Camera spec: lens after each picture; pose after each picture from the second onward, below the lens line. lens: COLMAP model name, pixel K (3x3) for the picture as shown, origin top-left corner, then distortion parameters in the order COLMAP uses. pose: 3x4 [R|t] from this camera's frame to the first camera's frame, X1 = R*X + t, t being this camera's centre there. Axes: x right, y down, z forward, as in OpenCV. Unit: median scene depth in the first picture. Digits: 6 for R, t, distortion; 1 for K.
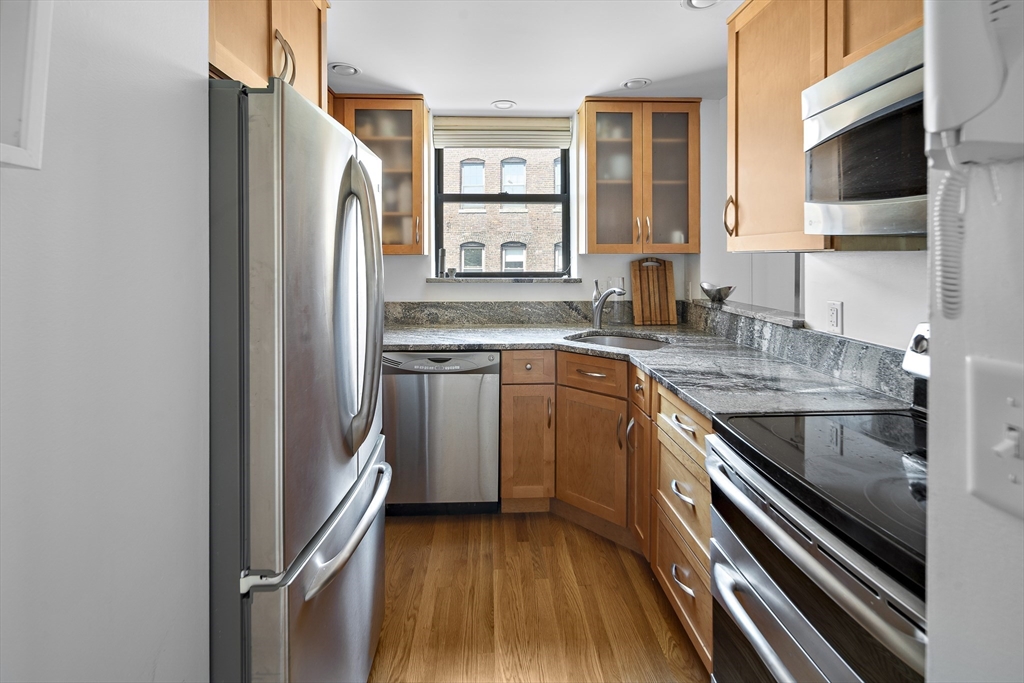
lens RADIAL K [[487.7, 0, 496.5], [0, 487.7, 264.7], [0, 0, 1]] dist [-0.001307, -0.000515]
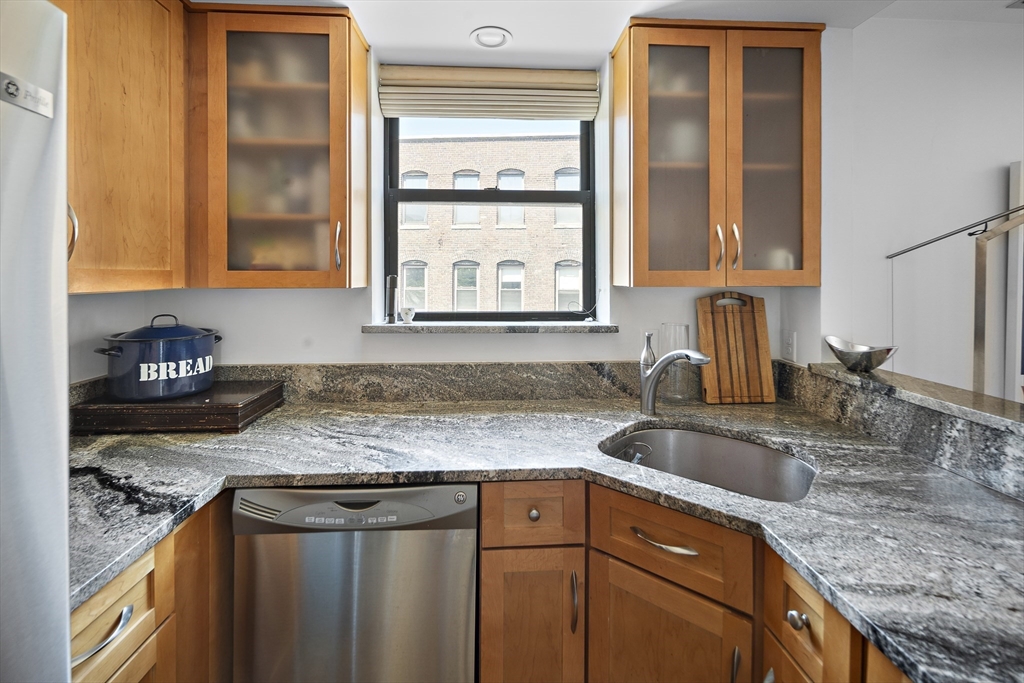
lens RADIAL K [[462.6, 0, 508.5], [0, 462.6, 272.9], [0, 0, 1]] dist [0.000984, -0.000223]
pose [[0.999592, 0.002855, 0.028403, 0.022844], [-0.002369, 0.999851, -0.017115, -0.031105], [-0.028448, 0.017041, 0.999450, 0.474052]]
